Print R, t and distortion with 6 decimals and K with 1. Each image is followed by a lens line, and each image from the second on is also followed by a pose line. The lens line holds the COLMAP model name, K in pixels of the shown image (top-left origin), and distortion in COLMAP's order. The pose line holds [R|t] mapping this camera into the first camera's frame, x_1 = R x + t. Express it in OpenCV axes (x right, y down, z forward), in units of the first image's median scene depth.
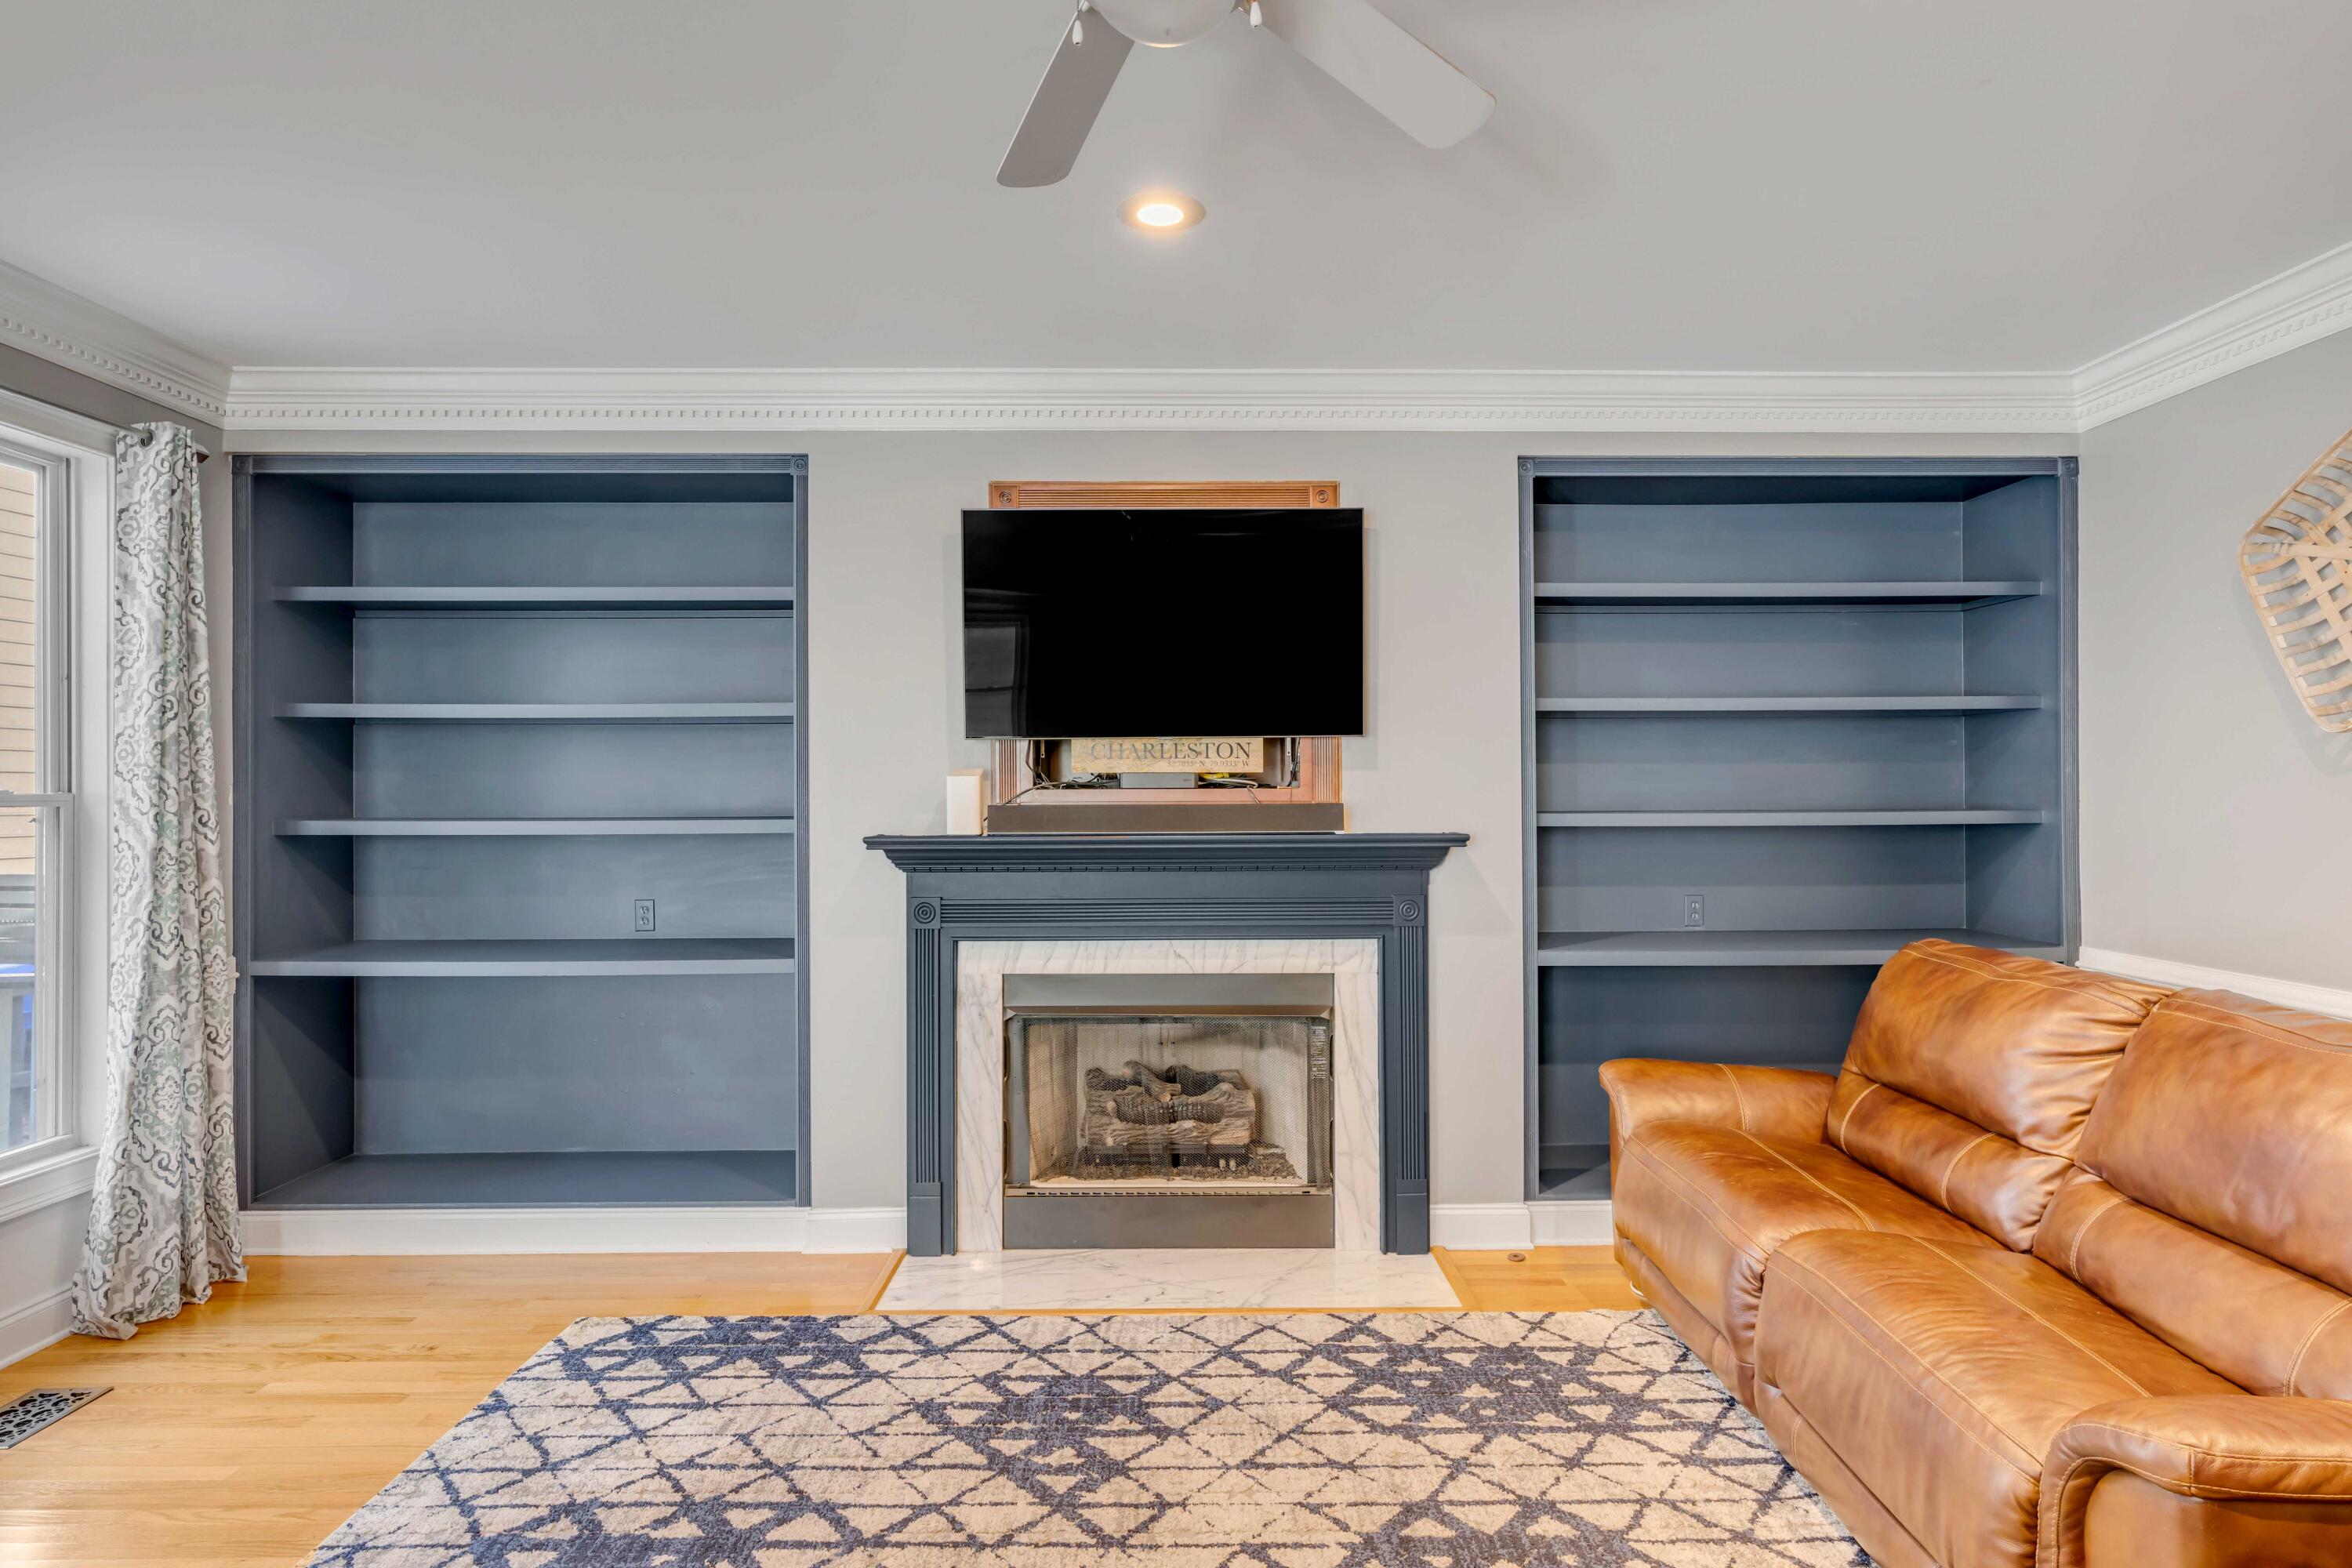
lens RADIAL K [[1302.7, 0, 1186.5], [0, 1302.7, 783.7], [0, 0, 1]] dist [-0.000753, 0.002403]
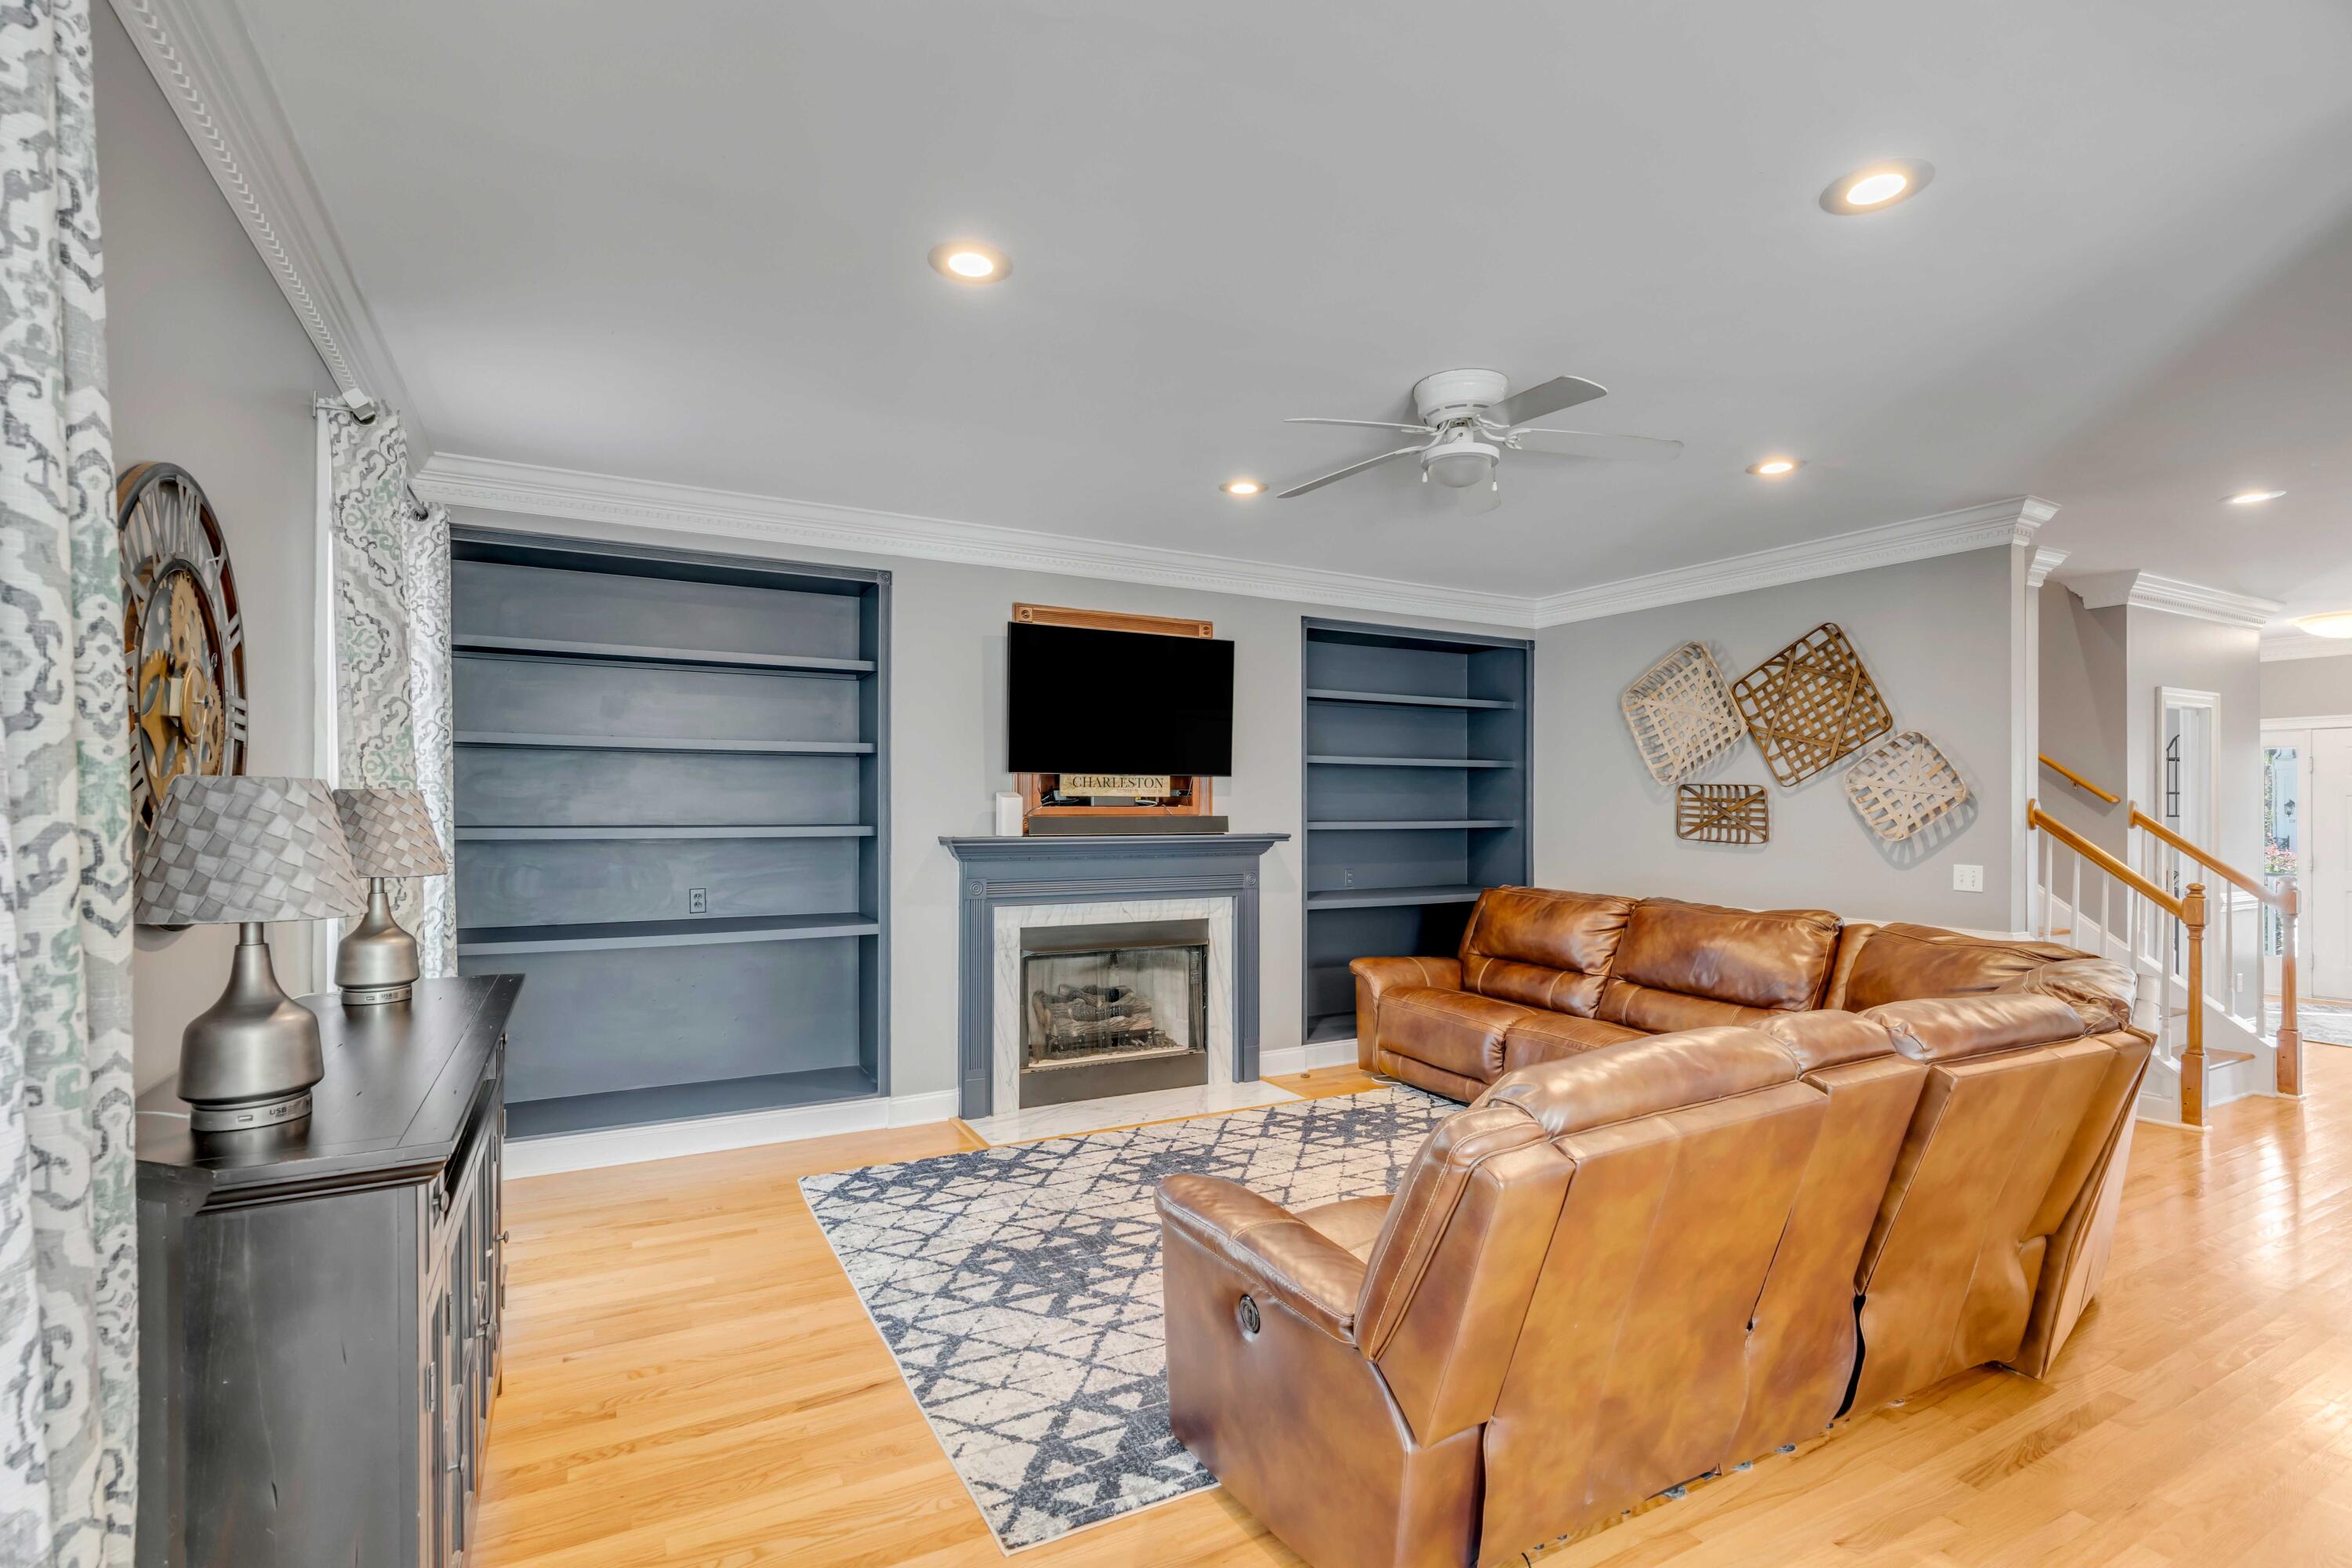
lens RADIAL K [[1071.4, 0, 1176.4], [0, 1071.4, 802.7], [0, 0, 1]] dist [-0.008782, 0.001610]
pose [[0.885547, 0.008255, 0.464477, -0.579742], [-0.009067, 0.999959, -0.000486, -0.000928], [-0.464462, -0.003781, 0.885585, -0.195150]]
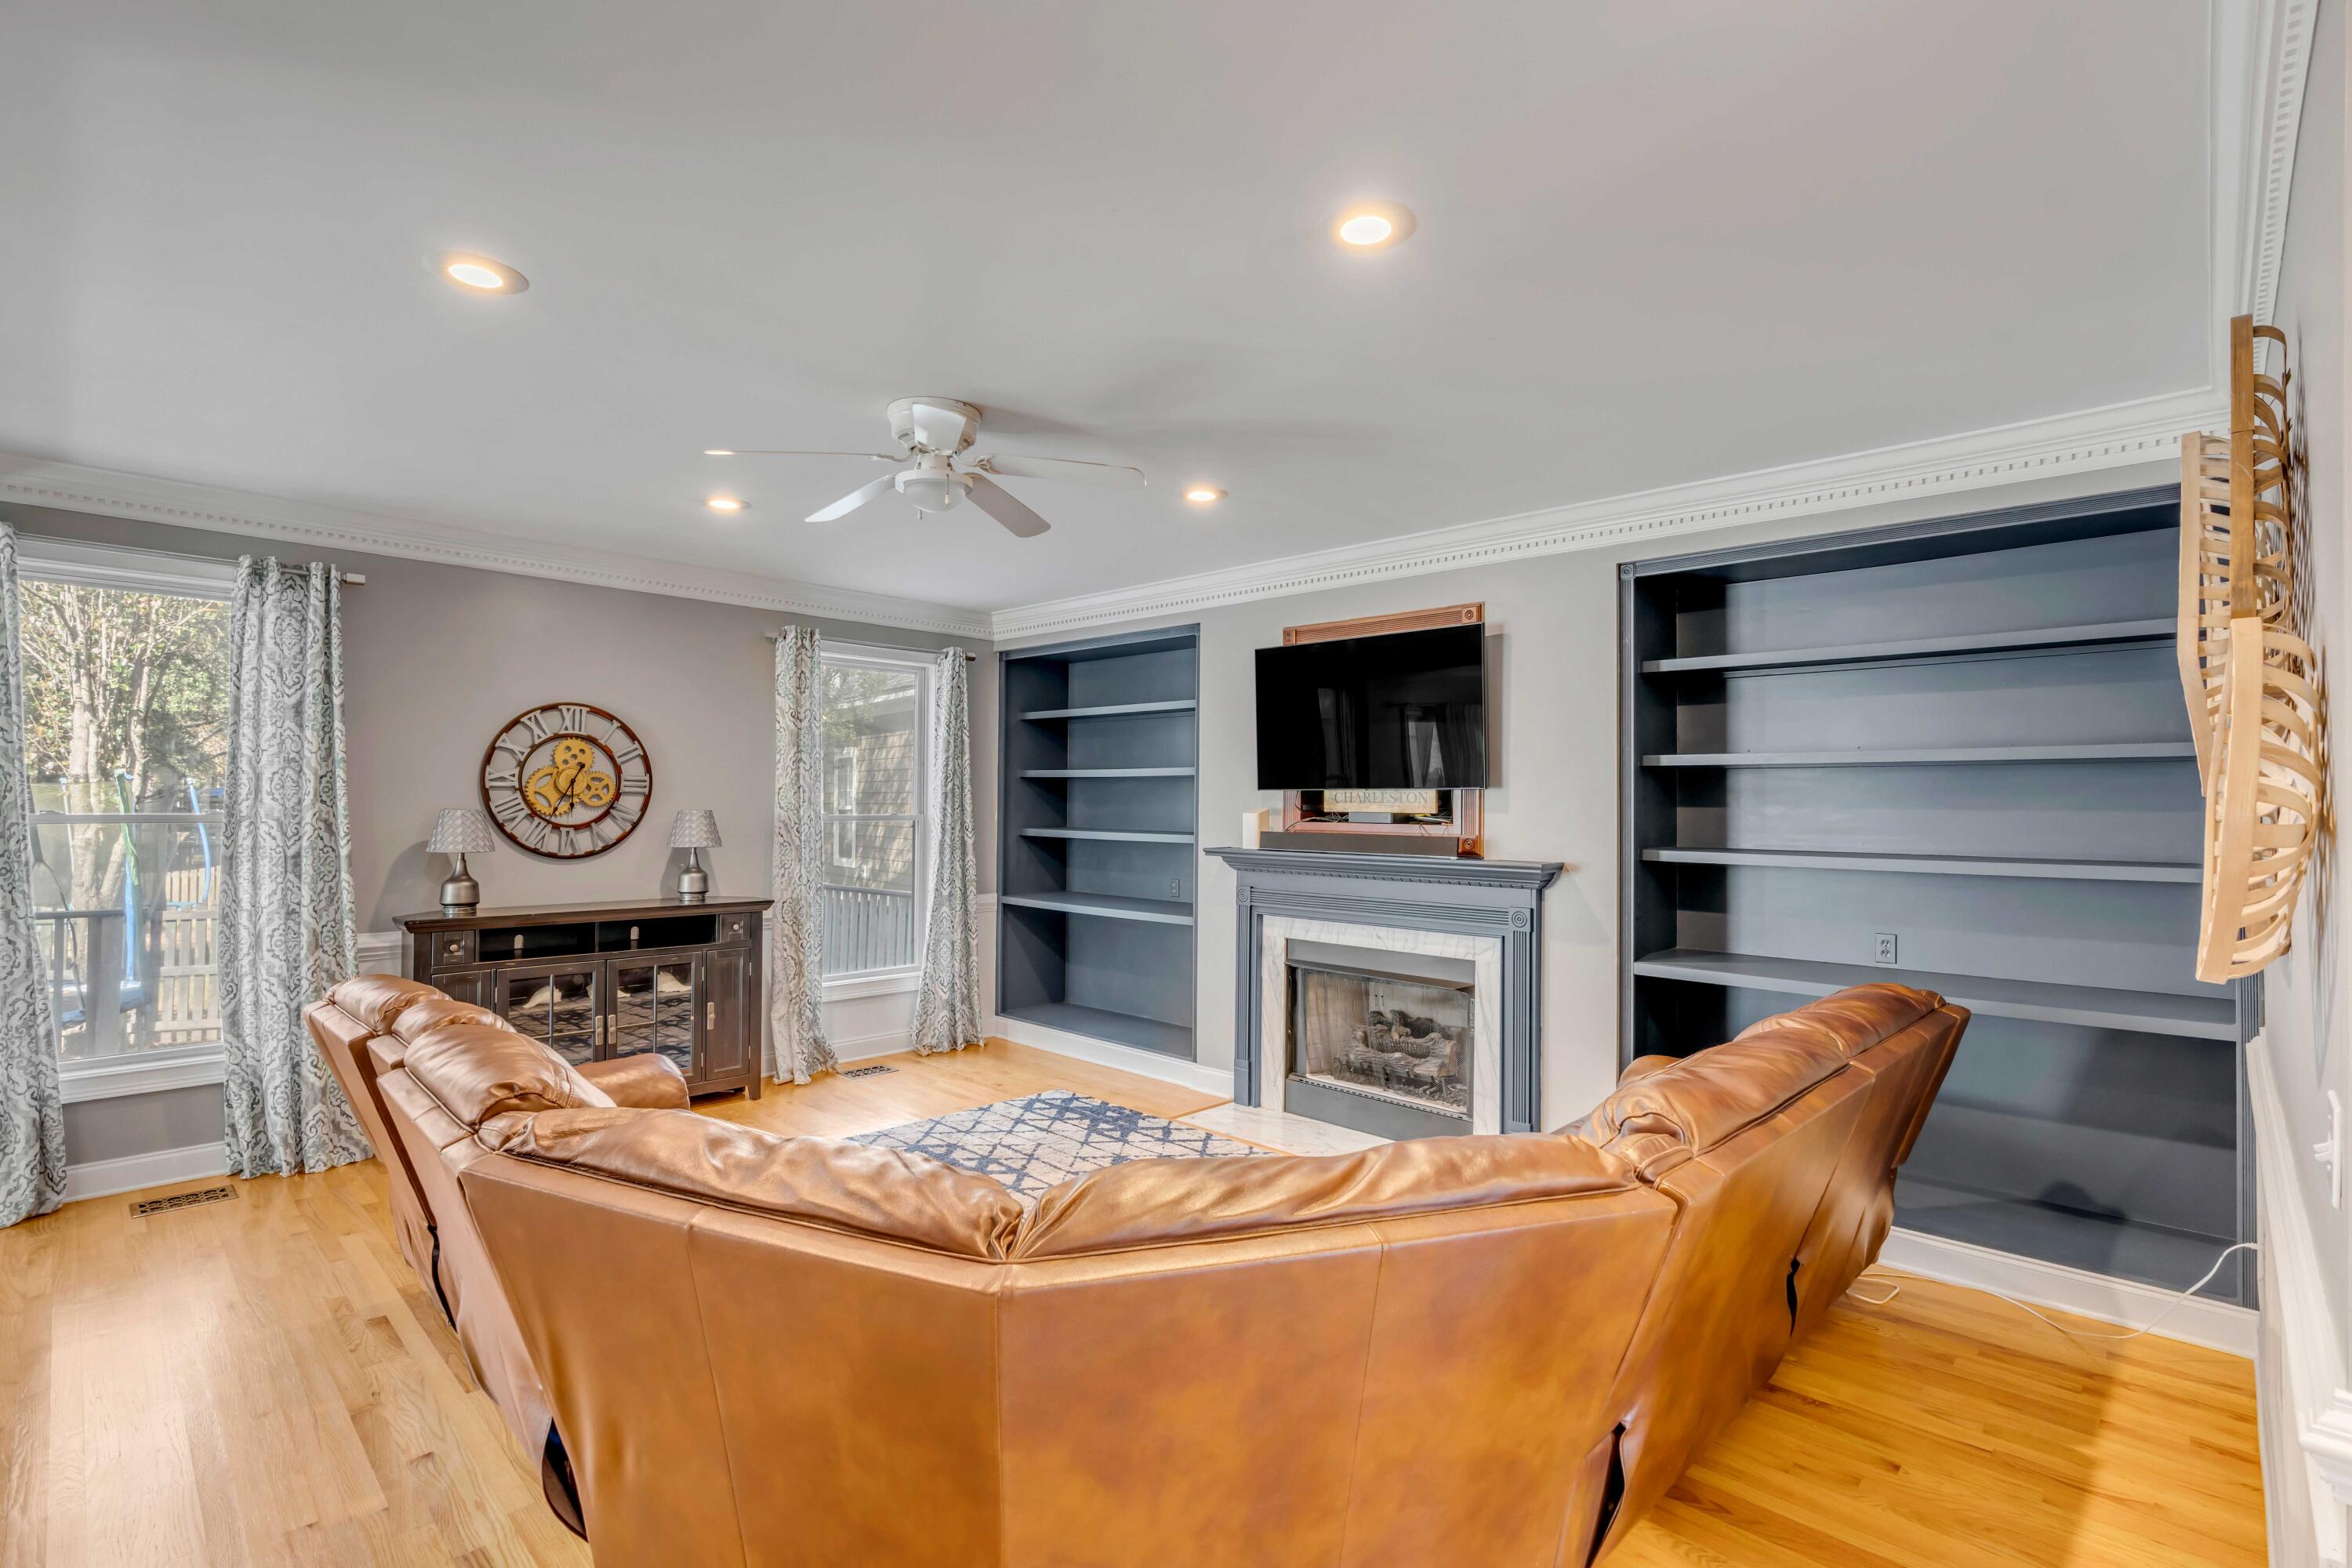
lens RADIAL K [[1071.4, 0, 1193.3], [0, 1071.4, 787.3], [0, 0, 1]] dist [-0.008782, 0.001610]
pose [[0.721617, 0.000220, -0.692293, 0.704073], [-0.010253, 0.999894, -0.010371, -0.023109], [0.692217, 0.014582, 0.721542, -0.021154]]
